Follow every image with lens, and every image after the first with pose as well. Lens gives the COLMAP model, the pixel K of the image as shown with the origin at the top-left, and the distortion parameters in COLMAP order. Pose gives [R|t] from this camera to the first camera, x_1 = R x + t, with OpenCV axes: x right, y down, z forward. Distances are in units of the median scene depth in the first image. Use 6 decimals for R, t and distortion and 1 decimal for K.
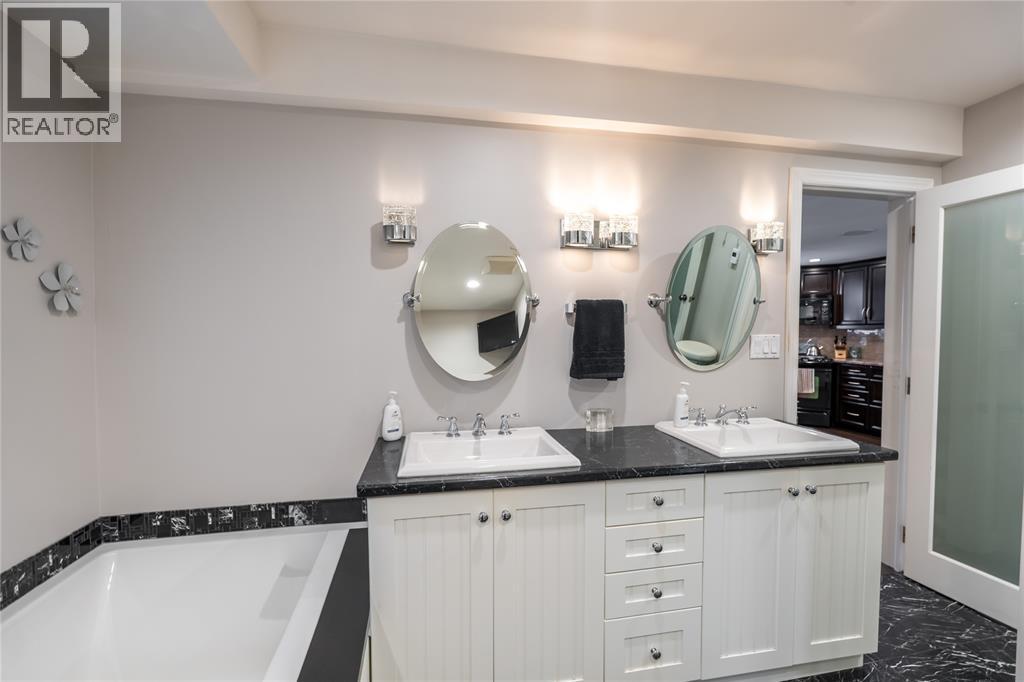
lens RADIAL K [[448.3, 0, 513.5], [0, 448.3, 337.2], [0, 0, 1]] dist [-0.003983, -0.000786]
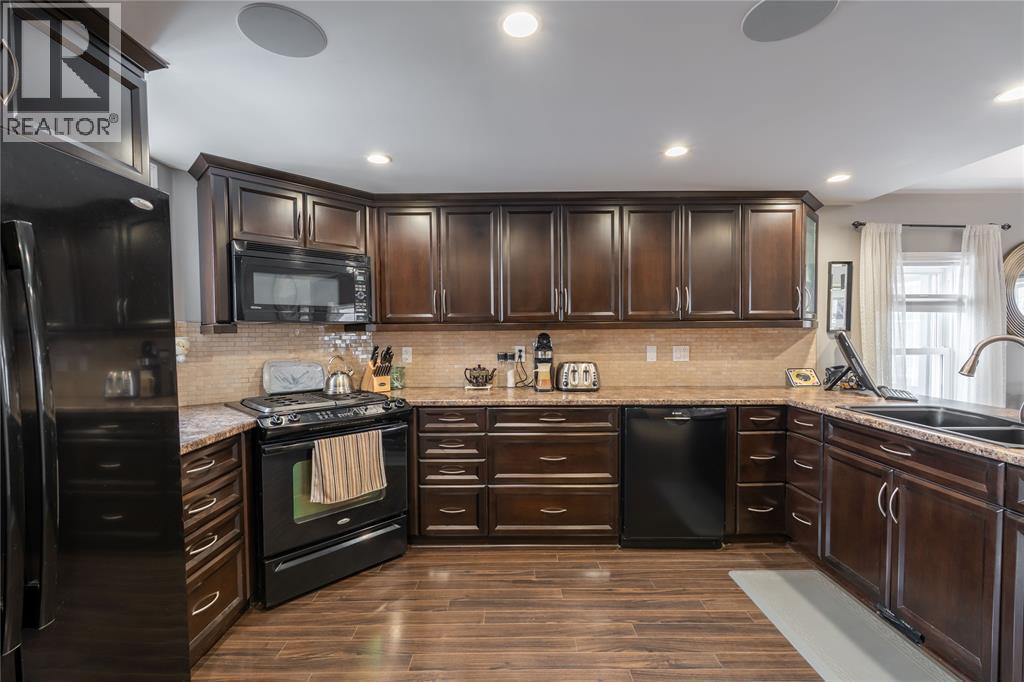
lens RADIAL K [[448.3, 0, 509.6], [0, 448.3, 344.3], [0, 0, 1]] dist [-0.003983, -0.000786]
pose [[0.195022, -0.035078, 0.980171, 0.283380], [0.027431, 0.999164, 0.030300, -0.016032], [-0.980415, 0.020978, 0.195821, 0.770373]]
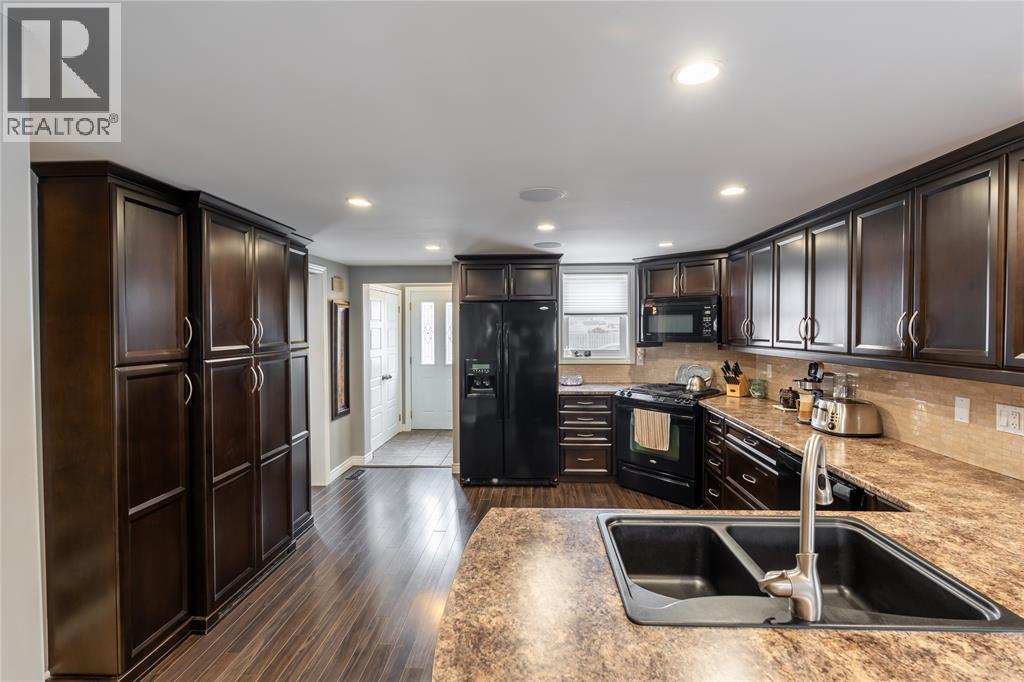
lens RADIAL K [[448.3, 0, 513.1], [0, 448.3, 335.1], [0, 0, 1]] dist [-0.003983, -0.000786]
pose [[0.970197, -0.000972, -0.242317, 0.584651], [0.000656, 0.999999, -0.001386, -0.039931], [0.242318, 0.001186, 0.970196, 0.308704]]
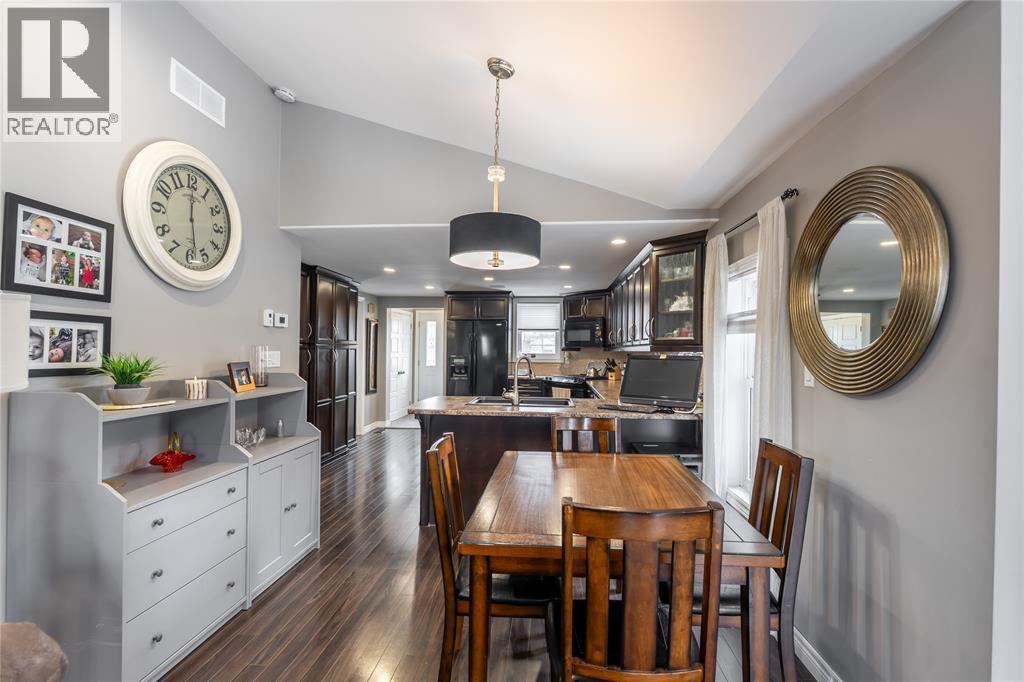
lens RADIAL K [[448.3, 0, 513.8], [0, 448.3, 346.0], [0, 0, 1]] dist [-0.003983, -0.000786]
pose [[0.961441, 0.004457, -0.274976, 0.800720], [-0.013352, 0.999446, -0.030482, 0.003138], [0.274688, 0.032978, 0.960968, -0.057841]]
